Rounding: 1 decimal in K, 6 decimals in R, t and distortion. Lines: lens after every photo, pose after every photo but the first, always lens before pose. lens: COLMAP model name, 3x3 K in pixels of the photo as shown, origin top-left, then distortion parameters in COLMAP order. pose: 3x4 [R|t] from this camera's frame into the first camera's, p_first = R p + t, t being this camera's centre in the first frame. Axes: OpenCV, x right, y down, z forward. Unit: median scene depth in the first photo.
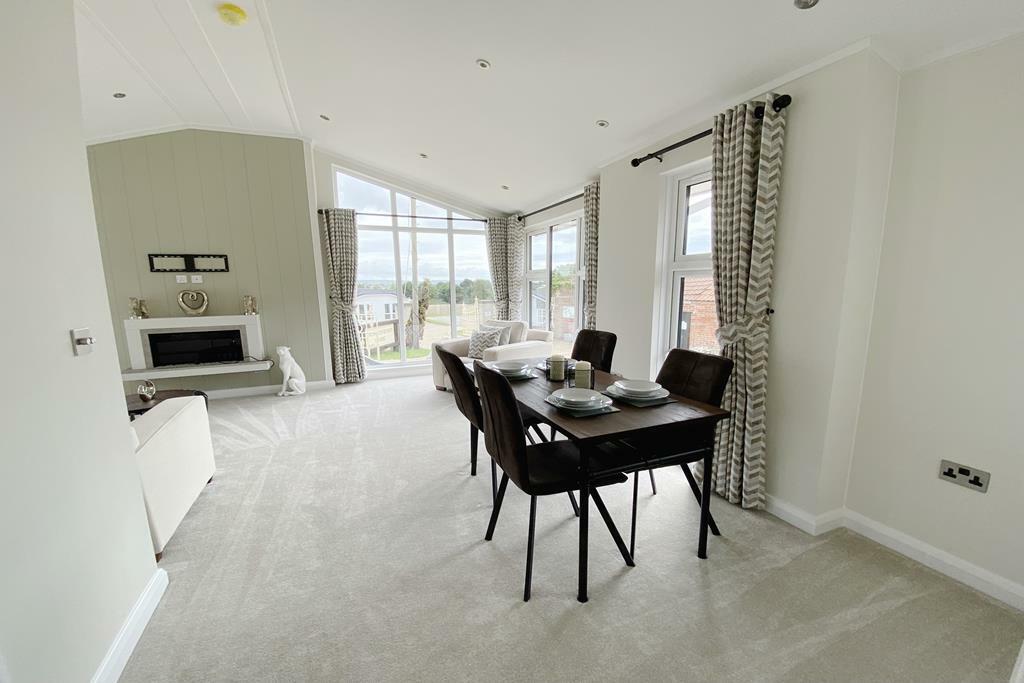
lens RADIAL K [[402.0, 0, 510.4], [0, 402.0, 361.2], [0, 0, 1]] dist [0.029202, -0.029653]
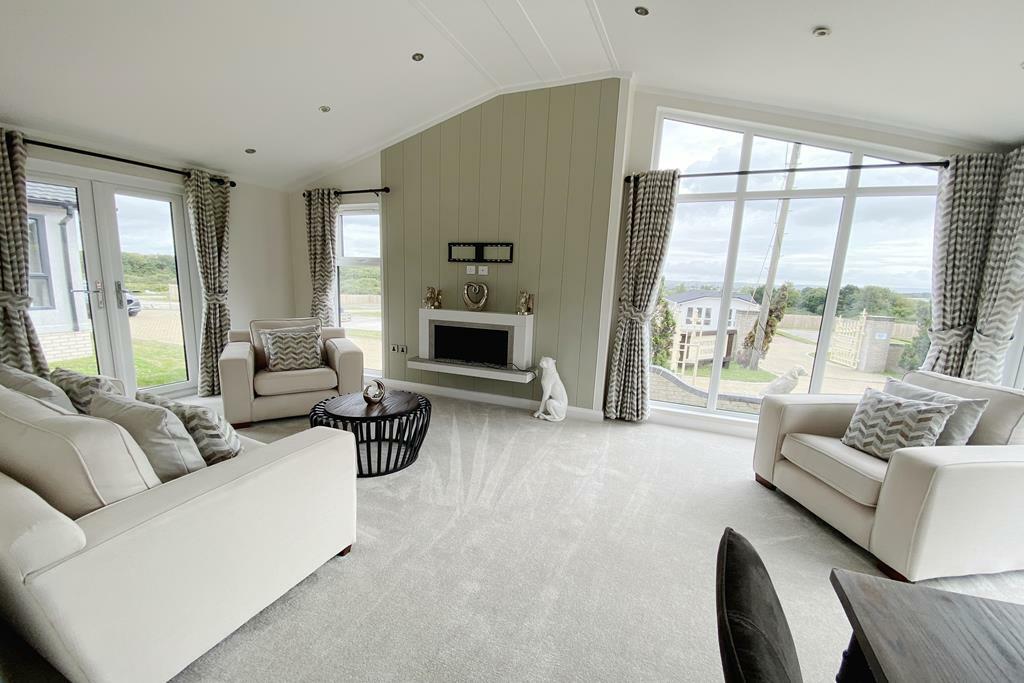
lens RADIAL K [[402.0, 0, 510.4], [0, 402.0, 361.2], [0, 0, 1]] dist [0.029202, -0.029653]
pose [[0.699191, 0.172756, -0.693749, -0.066710], [-0.174308, 0.982276, 0.068929, -0.069984], [0.693361, 0.072731, 0.716911, 0.379492]]
